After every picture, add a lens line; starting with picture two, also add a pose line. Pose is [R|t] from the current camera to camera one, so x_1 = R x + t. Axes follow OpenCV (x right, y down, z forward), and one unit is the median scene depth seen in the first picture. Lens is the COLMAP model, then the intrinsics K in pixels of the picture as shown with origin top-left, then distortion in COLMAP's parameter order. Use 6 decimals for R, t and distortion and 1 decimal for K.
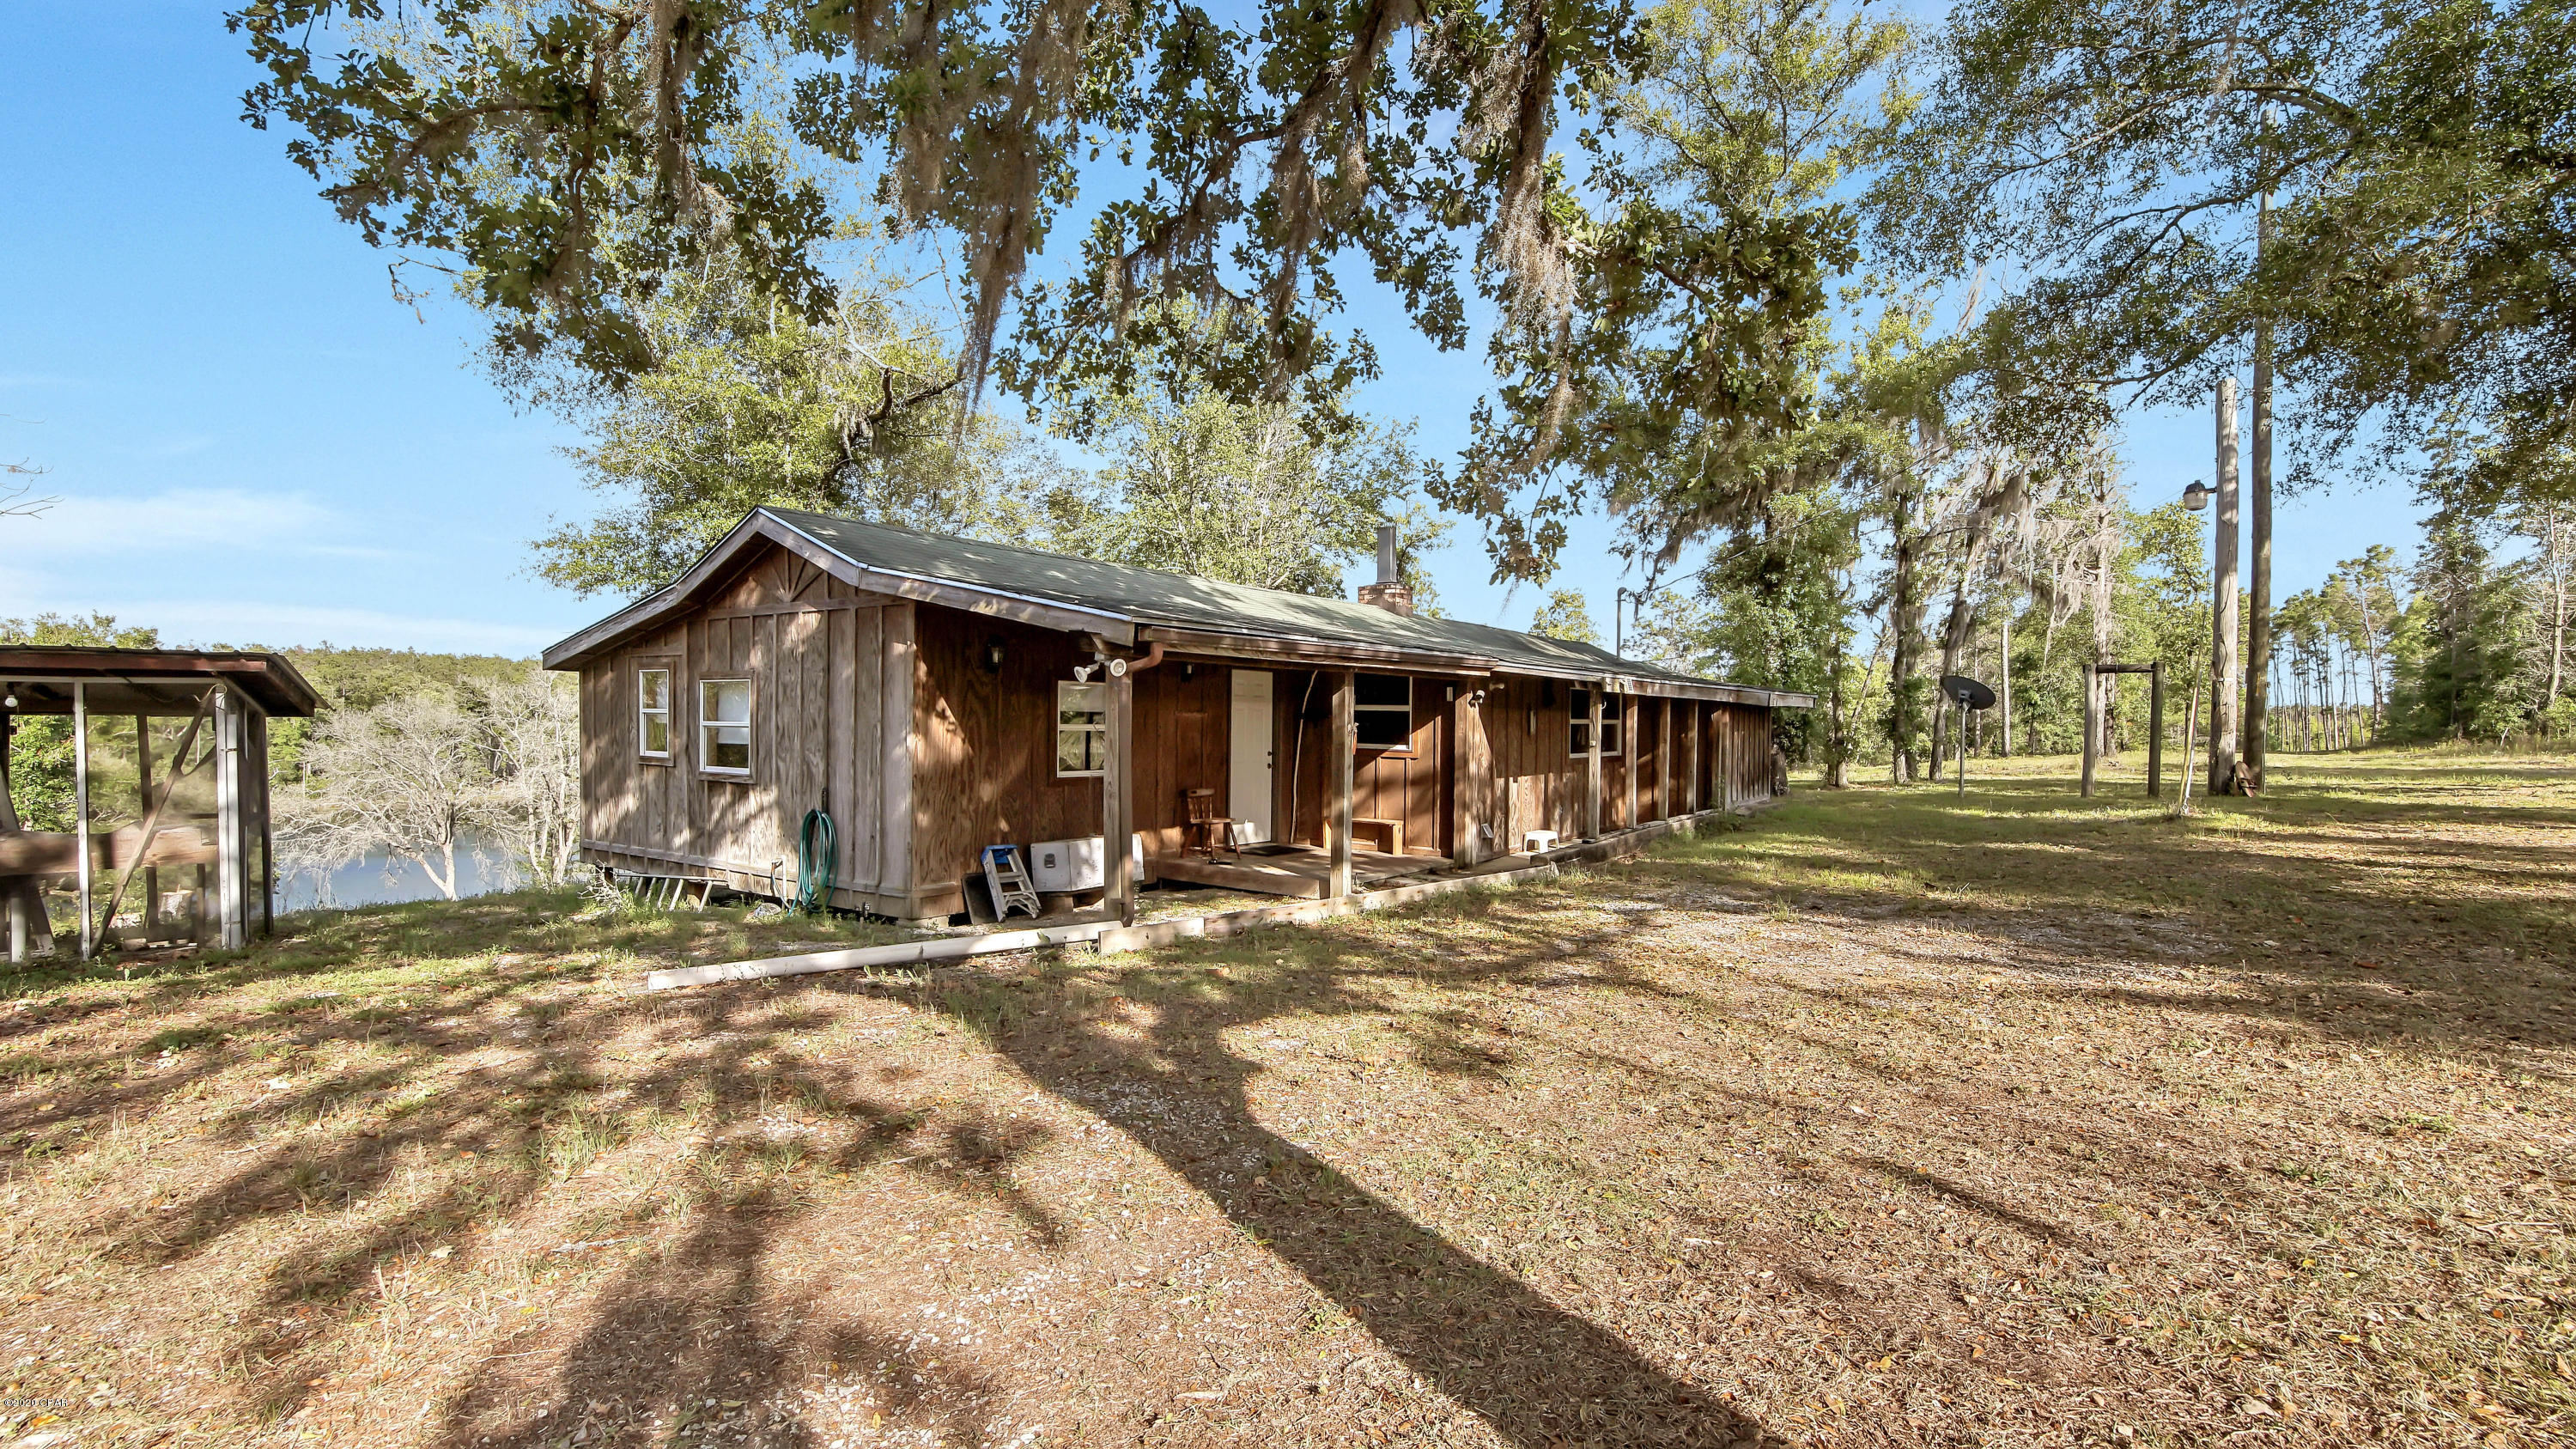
lens RADIAL K [[1158.6, 0, 1274.3], [0, 1158.6, 745.9], [0, 0, 1]] dist [0.000972, 0.000683]
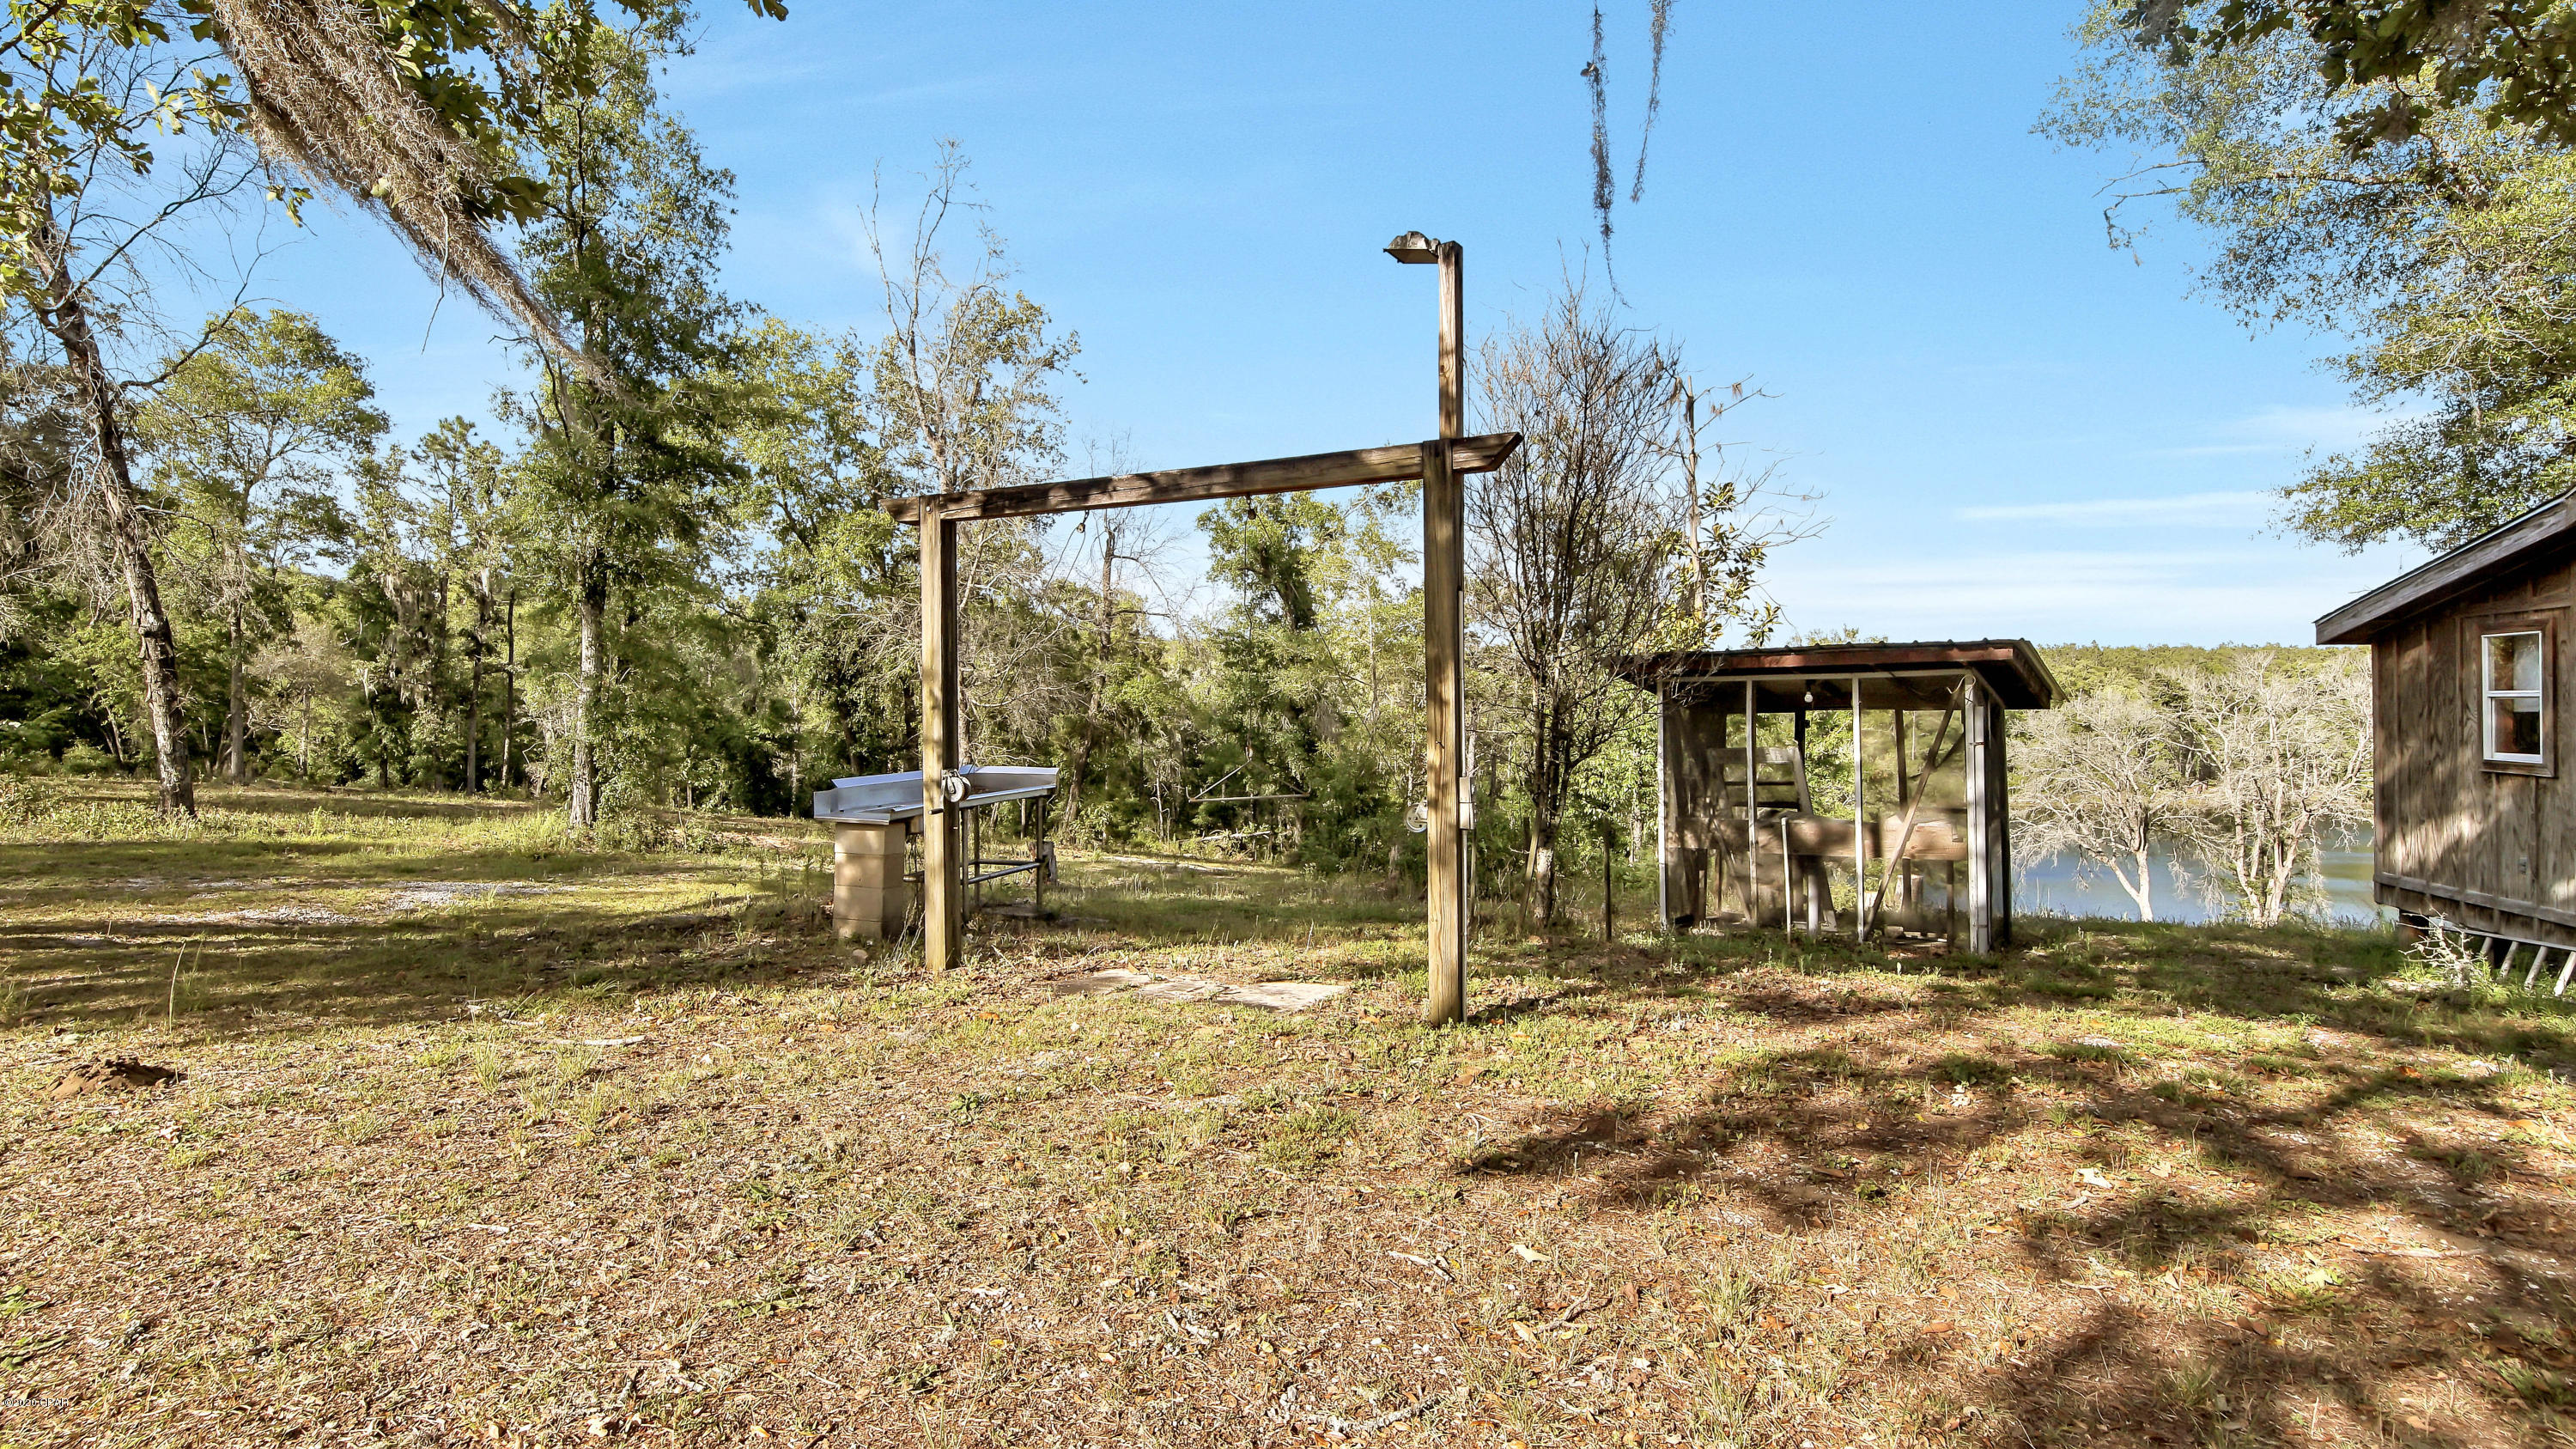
lens RADIAL K [[1234.9, 0, 1251.1], [0, 1234.9, 712.1], [0, 0, 1]] dist [-0.001146, 0.000194]
pose [[0.326152, -0.013091, -0.945227, -0.068883], [-0.011513, 0.999775, -0.017819, 0.001370], [0.945247, 0.016694, 0.325928, 0.052705]]
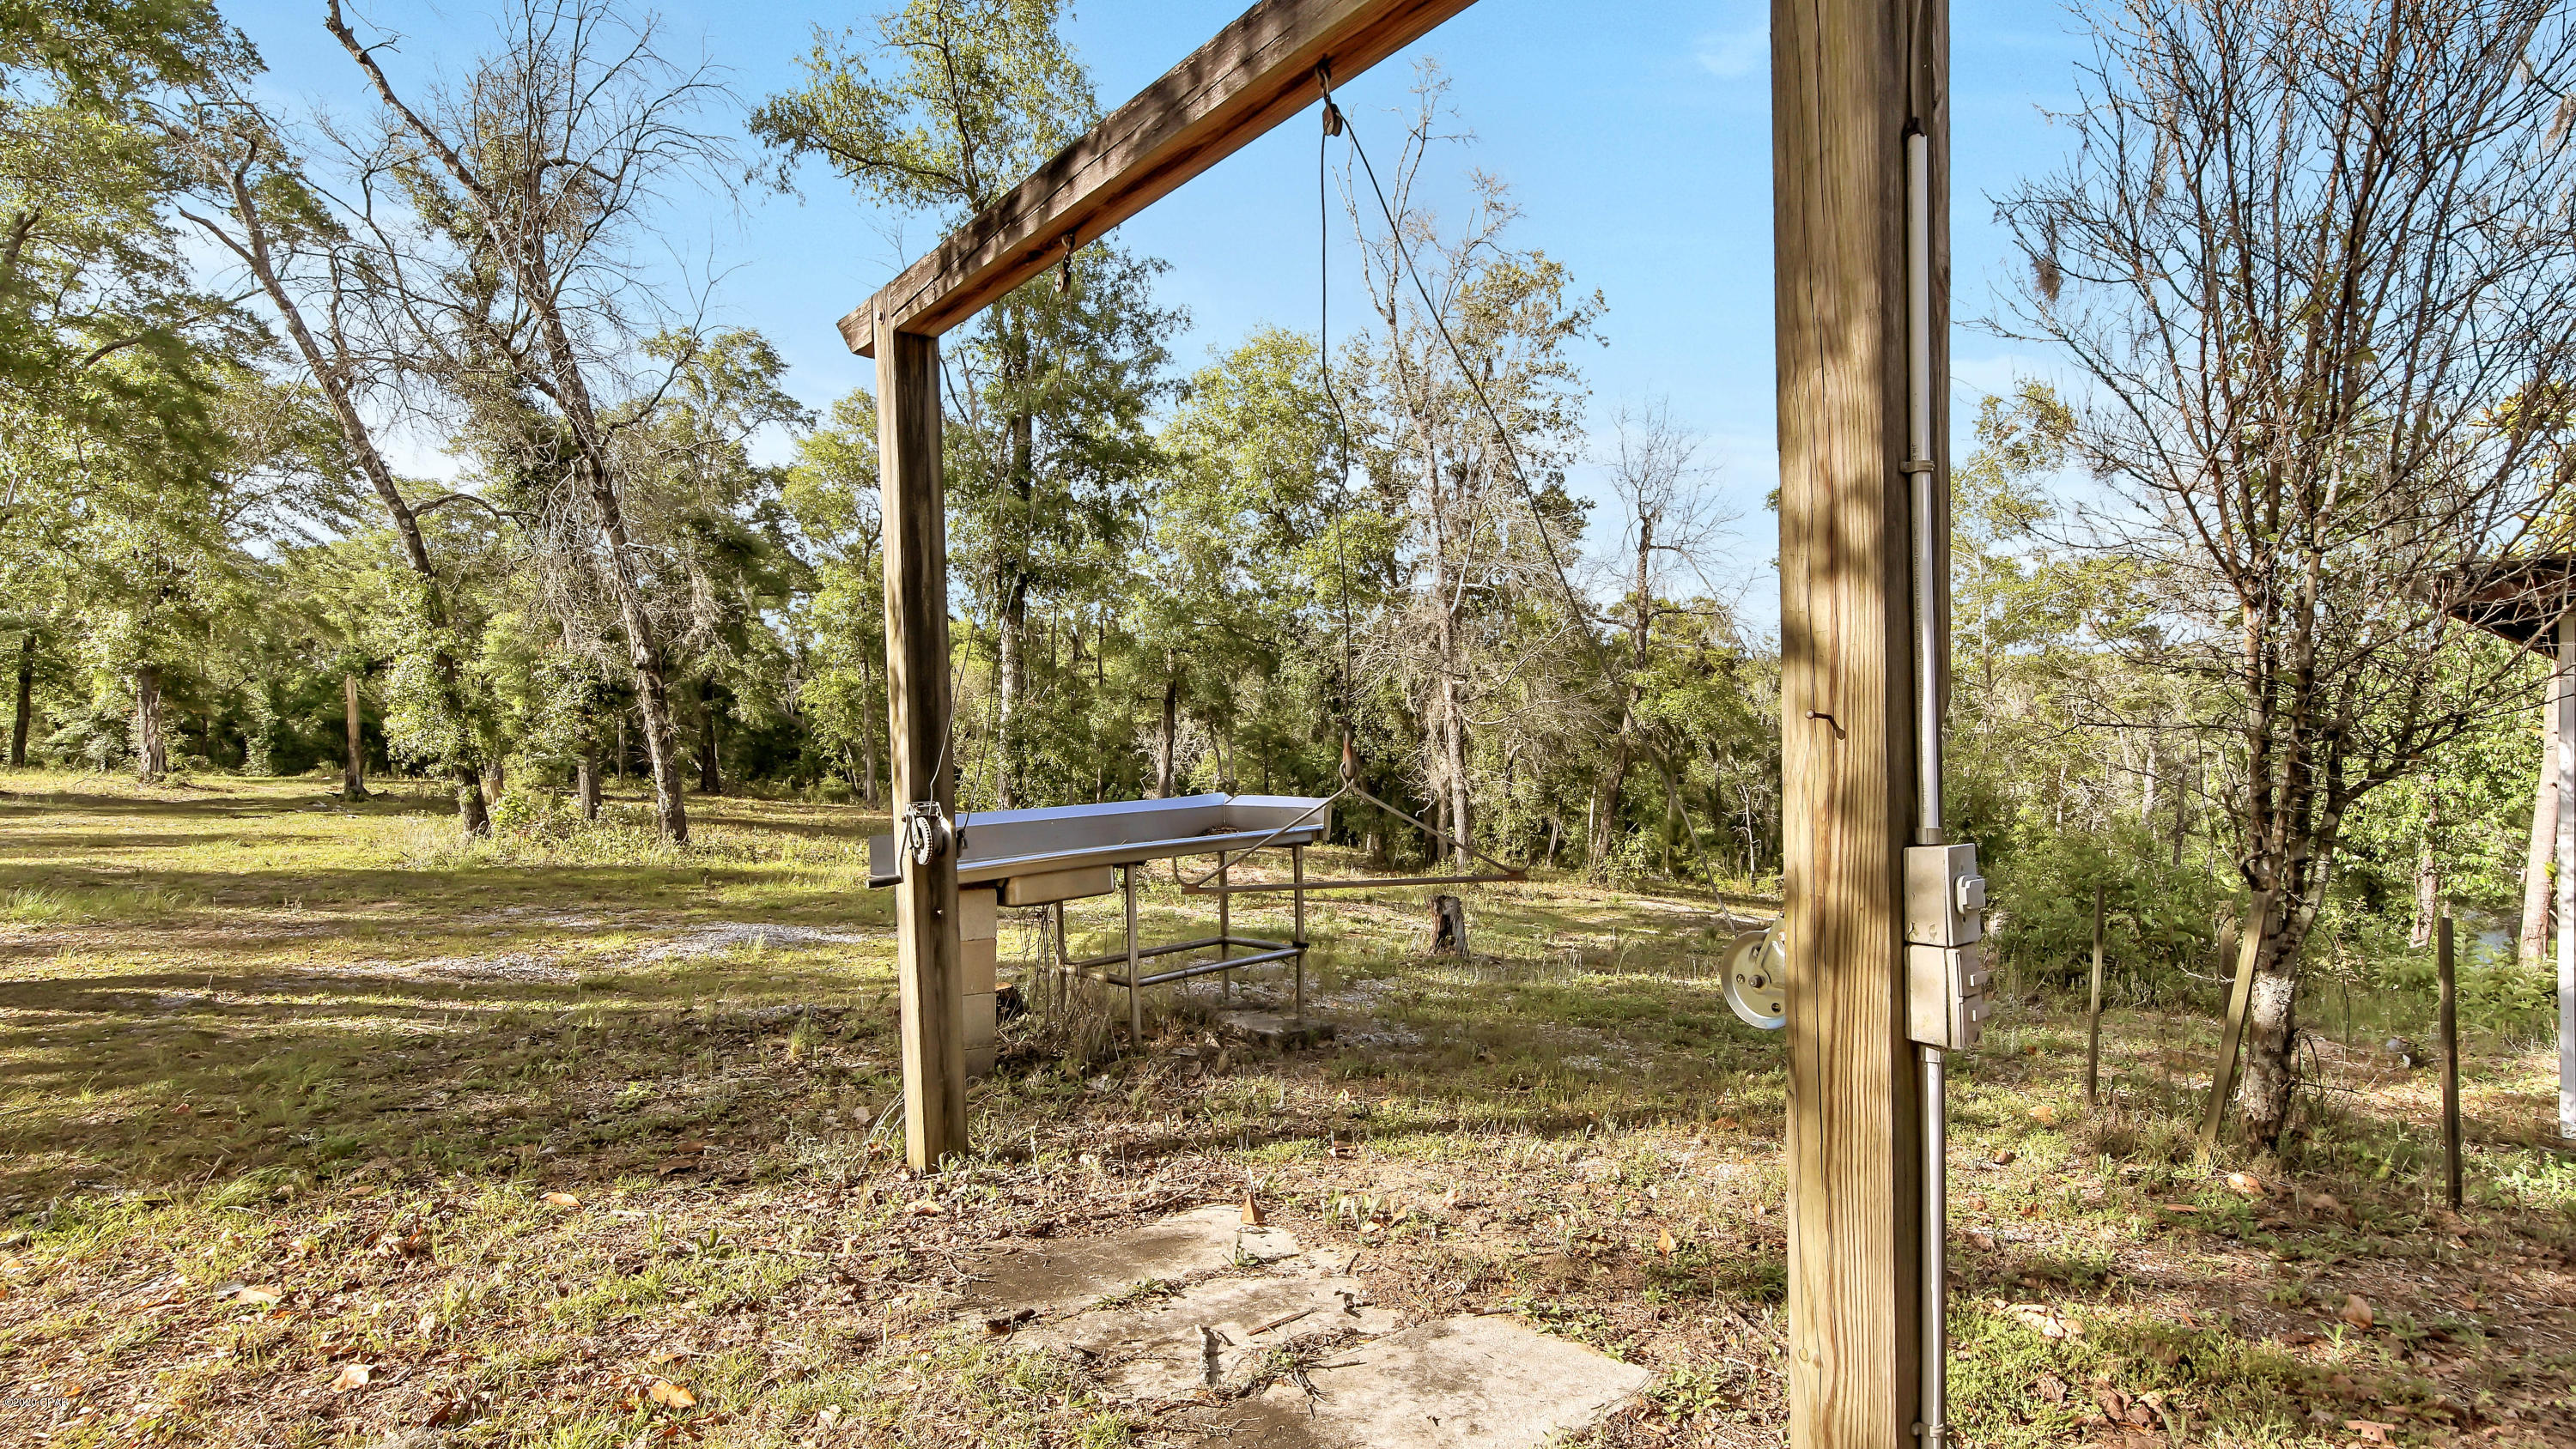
lens RADIAL K [[1321.4, 0, 1289.5], [0, 1321.4, 776.2], [0, 0, 1]] dist [0.000404, 0.000158]
pose [[-0.067541, 0.015711, -0.997593, -0.195987], [-0.001165, 0.999874, 0.015825, 0.004112], [0.997716, 0.002231, -0.067515, 0.131614]]
